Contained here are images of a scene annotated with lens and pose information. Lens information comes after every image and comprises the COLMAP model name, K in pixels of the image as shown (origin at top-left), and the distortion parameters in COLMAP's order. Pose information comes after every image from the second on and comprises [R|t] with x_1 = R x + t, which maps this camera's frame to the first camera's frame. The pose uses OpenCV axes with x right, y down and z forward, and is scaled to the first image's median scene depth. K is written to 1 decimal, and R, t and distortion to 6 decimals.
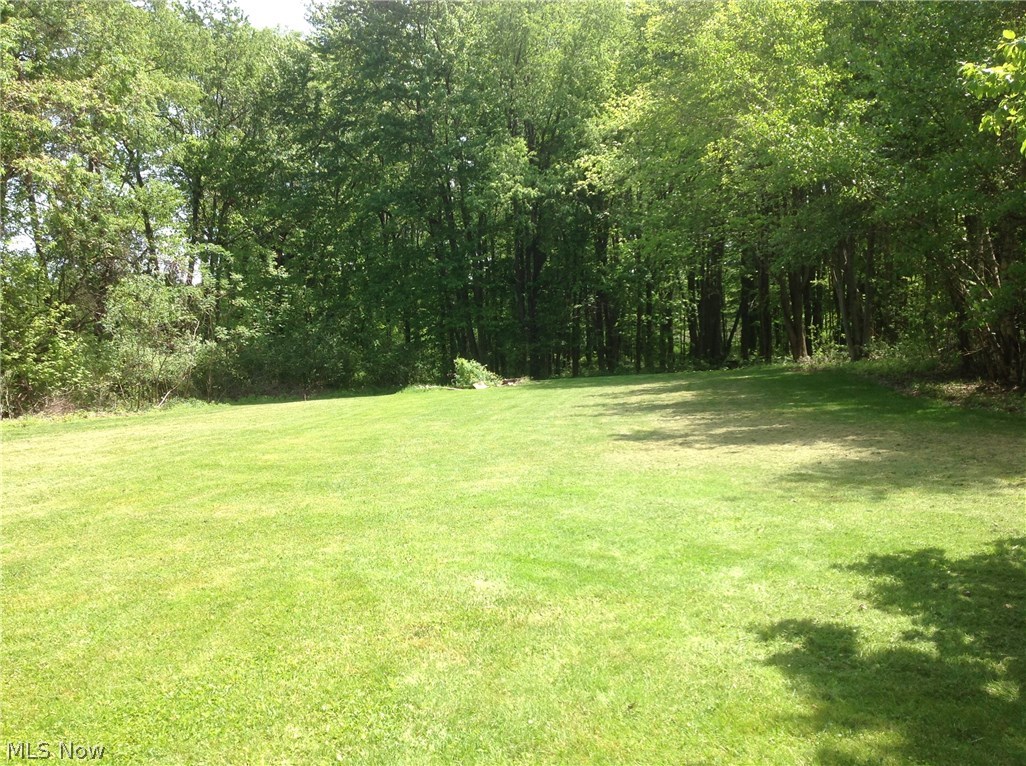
lens RADIAL K [[1019.3, 0, 513.1], [0, 1019.3, 383.8], [0, 0, 1]] dist [-0.005426, 0.000000]
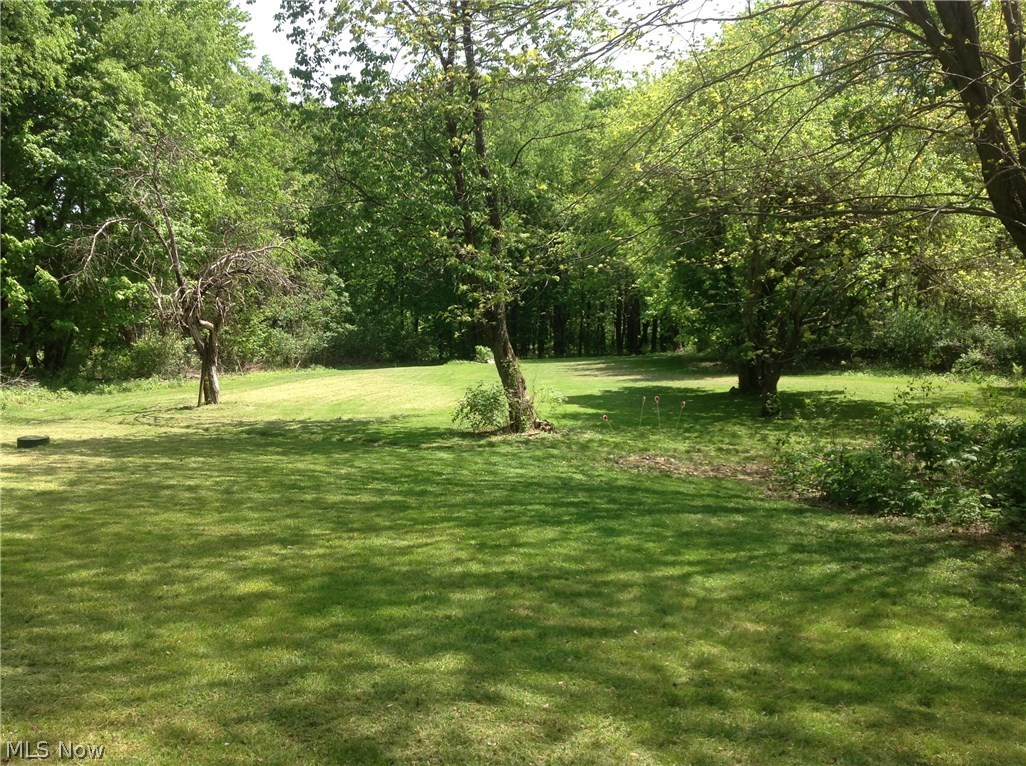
lens RADIAL K [[1019.3, 0, 513.0], [0, 1019.3, 381.4], [0, 0, 1]] dist [-0.005426, 0.000000]
pose [[0.998097, 0.017616, 0.059086, -0.098051], [-0.018451, 0.999737, 0.013616, 0.011354], [-0.058831, -0.014681, 0.998160, -0.757493]]
